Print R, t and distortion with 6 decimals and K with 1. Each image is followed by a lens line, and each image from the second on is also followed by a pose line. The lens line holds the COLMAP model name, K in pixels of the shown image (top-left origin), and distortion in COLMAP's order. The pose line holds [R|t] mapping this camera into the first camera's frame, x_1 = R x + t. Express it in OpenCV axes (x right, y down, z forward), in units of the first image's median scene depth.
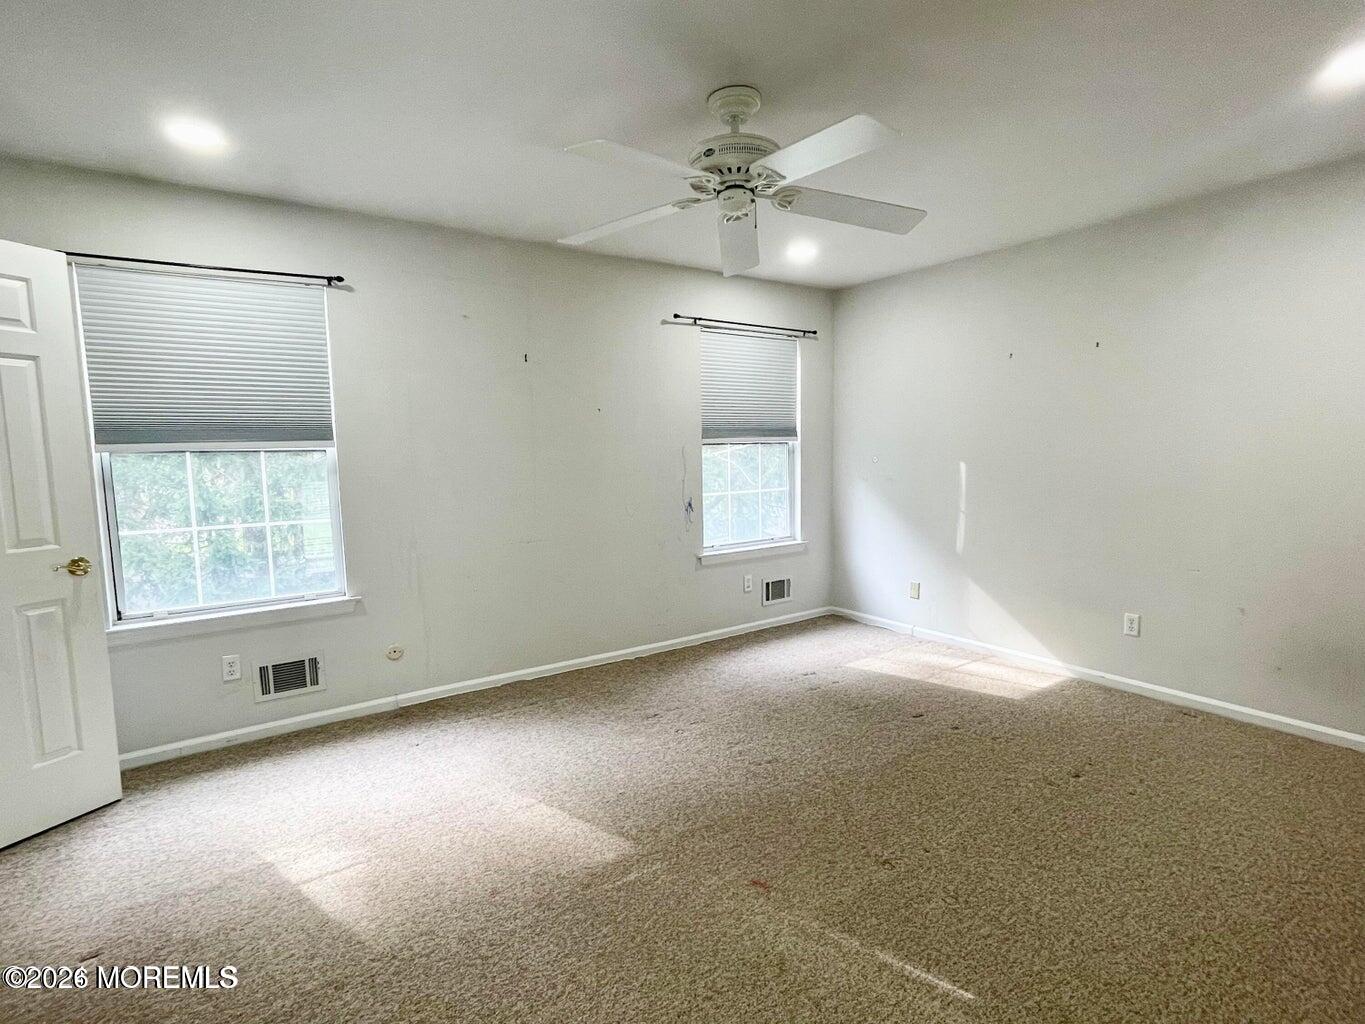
lens RADIAL K [[683.5, 0, 681.3], [0, 683.5, 520.8], [0, 0, 1]] dist [-0.001508, 0.001166]
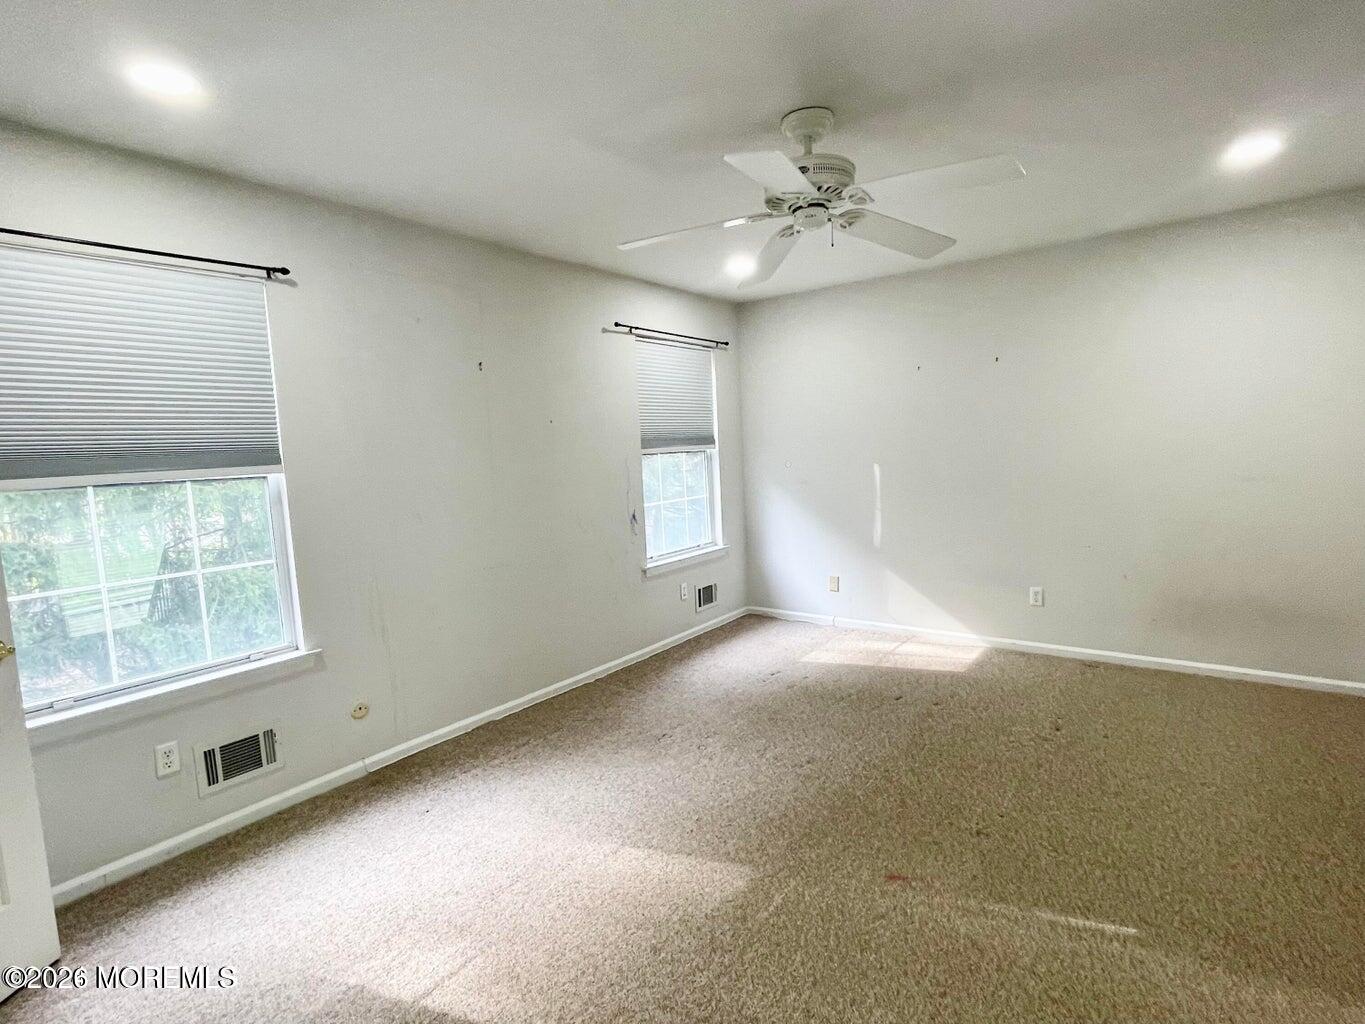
lens RADIAL K [[683.5, 0, 681.3], [0, 683.5, 520.8], [0, 0, 1]] dist [-0.001508, 0.001166]
pose [[0.950003, -0.059761, 0.306467, -0.268292], [0.062384, 0.998051, 0.001238, -0.017987], [-0.305944, 0.017942, 0.951881, 0.056002]]
